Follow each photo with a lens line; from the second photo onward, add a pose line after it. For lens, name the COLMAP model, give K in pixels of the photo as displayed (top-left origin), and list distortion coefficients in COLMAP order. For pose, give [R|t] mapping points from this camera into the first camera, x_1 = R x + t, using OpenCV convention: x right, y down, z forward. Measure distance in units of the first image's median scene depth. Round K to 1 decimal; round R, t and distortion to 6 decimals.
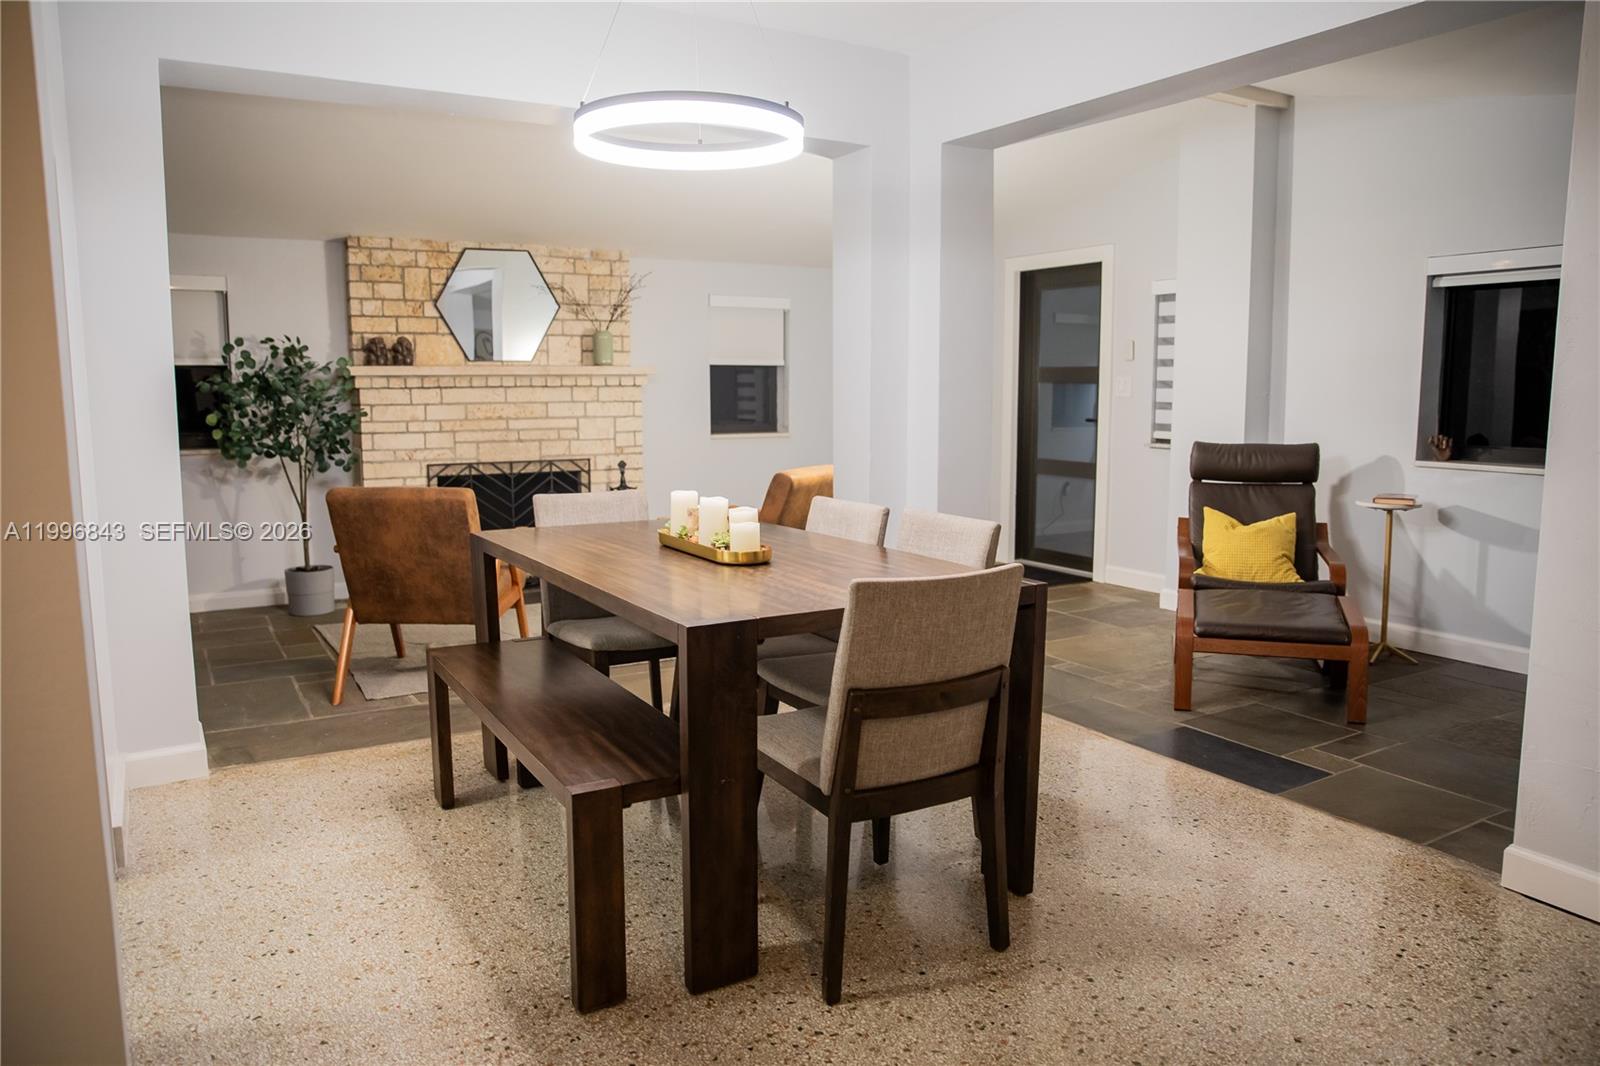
lens RADIAL K [[1118.5, 0, 734.7], [0, 1118.5, 533.0], [0, 0, 1]] dist [-0.102030, -0.000058]
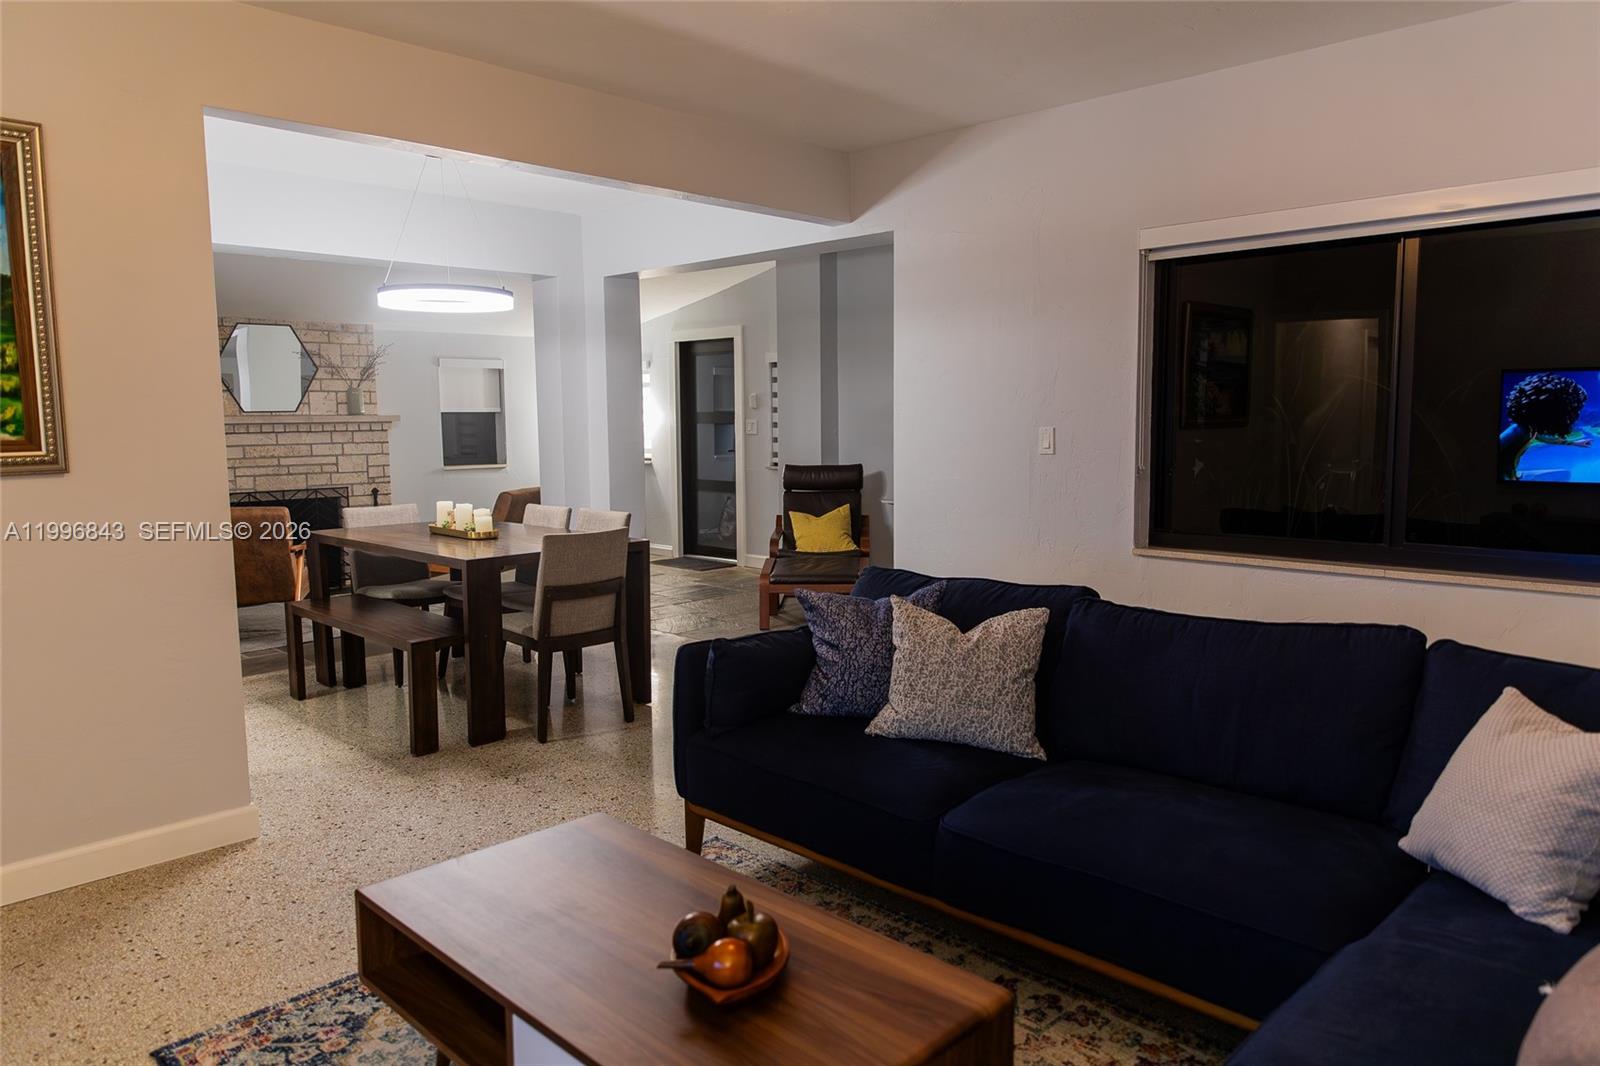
lens RADIAL K [[1103.2, 0, 800.0], [0, 1103.2, 533.0], [0, 0, 1]] dist [0.006218, 0.000634]
pose [[0.952052, -0.037557, 0.303621, -0.026755], [0.044586, 0.998873, -0.016249, 0.036379], [-0.302669, 0.029007, 0.952654, -0.447773]]
